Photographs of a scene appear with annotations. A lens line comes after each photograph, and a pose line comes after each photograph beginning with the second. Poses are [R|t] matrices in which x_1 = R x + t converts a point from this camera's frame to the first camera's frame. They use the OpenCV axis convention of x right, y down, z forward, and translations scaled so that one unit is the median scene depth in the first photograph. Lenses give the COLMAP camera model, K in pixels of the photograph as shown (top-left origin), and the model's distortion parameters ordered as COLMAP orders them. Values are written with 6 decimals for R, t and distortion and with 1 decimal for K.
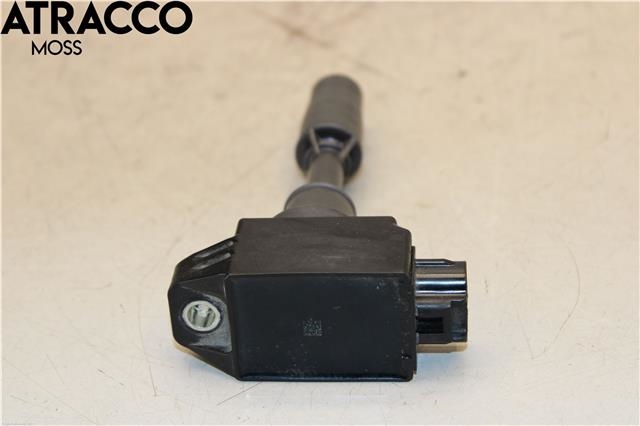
lens RADIAL K [[1608.5, 0, 320.0], [0, 1608.5, 213.0], [0, 0, 1]] dist [0.061767, 0.160524]
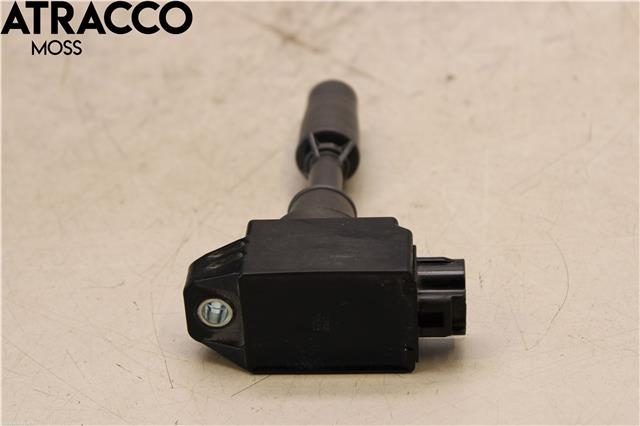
lens RADIAL K [[1608.5, 0, 320.0], [0, 1608.5, 213.0], [0, 0, 1]] dist [0.061767, 0.160524]
pose [[0.999721, -0.007428, 0.022403, -0.027631], [0.007307, 0.999958, 0.005470, -0.006847], [-0.022443, -0.005305, 0.999734, -0.060305]]
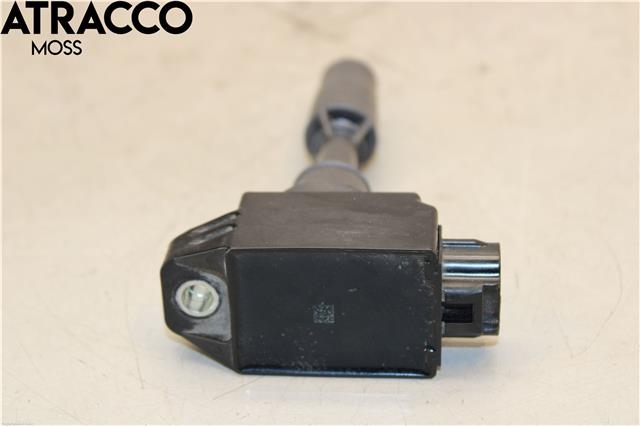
lens RADIAL K [[1608.5, 0, 320.0], [0, 1608.5, 213.0], [0, 0, 1]] dist [0.061767, 0.160524]
pose [[0.999654, 0.025102, 0.007815, -0.014585], [-0.024724, 0.998671, -0.045219, 0.054898], [-0.008940, 0.045010, 0.998947, 0.117101]]
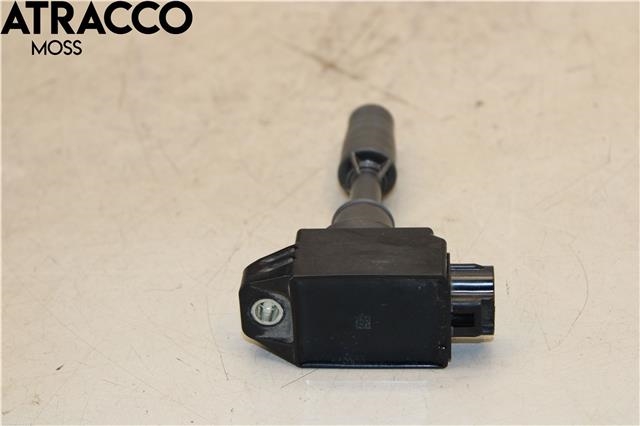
lens RADIAL K [[1608.5, 0, 320.0], [0, 1608.5, 213.0], [0, 0, 1]] dist [0.061767, 0.160524]
pose [[0.999940, 0.004173, 0.010113, -0.046929], [-0.004043, 0.999909, -0.012832, 0.006810], [-0.010166, 0.012790, 0.999867, -0.170631]]
